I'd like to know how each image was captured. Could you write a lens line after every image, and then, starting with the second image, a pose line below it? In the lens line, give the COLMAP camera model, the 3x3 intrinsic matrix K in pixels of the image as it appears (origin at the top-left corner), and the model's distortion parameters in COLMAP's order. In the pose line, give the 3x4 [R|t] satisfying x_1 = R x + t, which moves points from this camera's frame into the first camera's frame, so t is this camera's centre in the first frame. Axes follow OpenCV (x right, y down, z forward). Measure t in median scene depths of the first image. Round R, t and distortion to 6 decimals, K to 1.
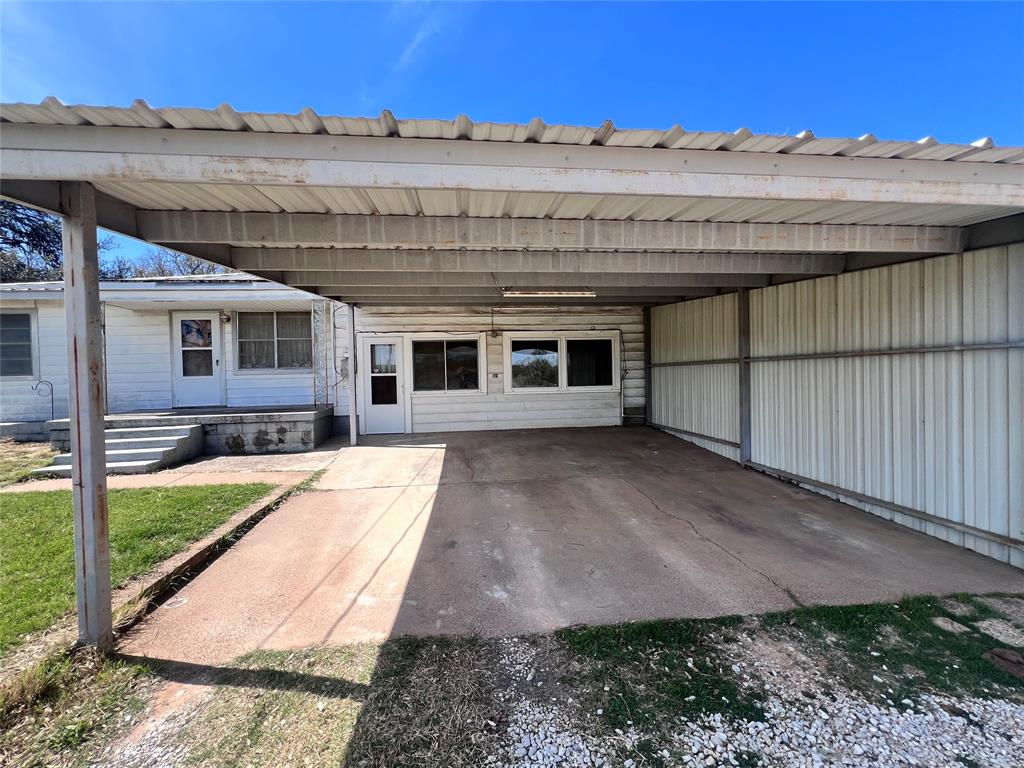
lens RADIAL K [[419.7, 0, 509.7], [0, 419.7, 384.2], [0, 0, 1]] dist [0.000935, 0.000244]
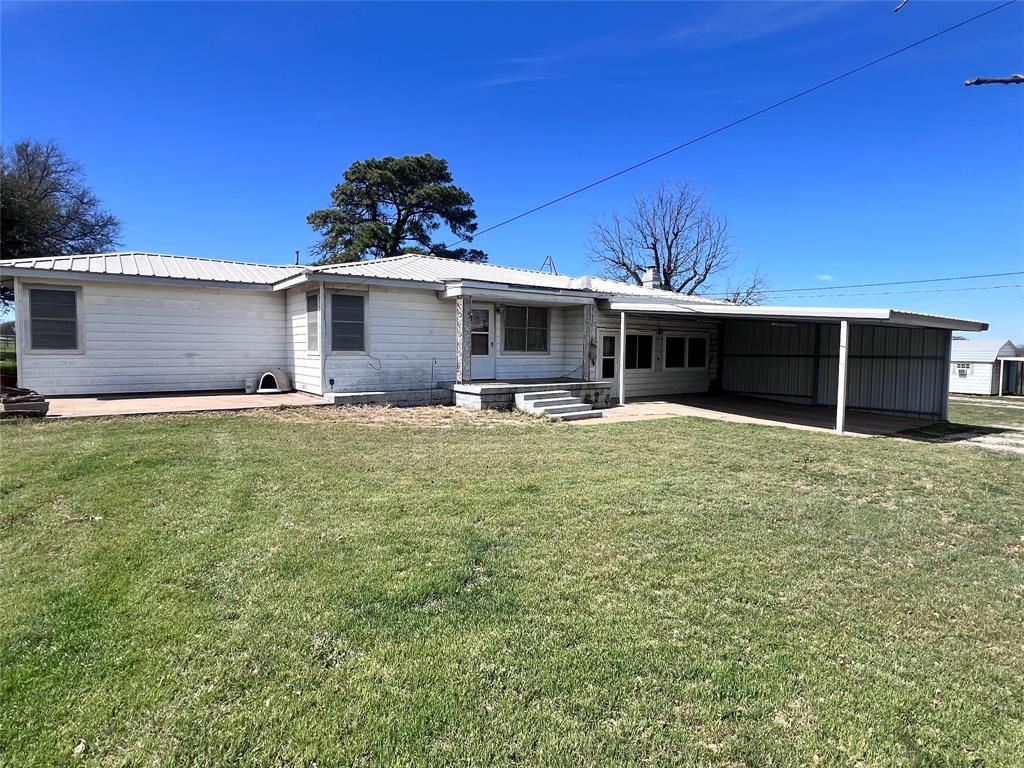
lens RADIAL K [[533.6, 0, 504.8], [0, 533.6, 381.6], [0, 0, 1]] dist [0.002741, 0.000050]
pose [[0.879508, 0.001262, 0.475882, -1.453683], [-0.015622, 0.999534, 0.026220, 0.016969], [-0.475628, -0.030495, 0.879118, -0.434189]]
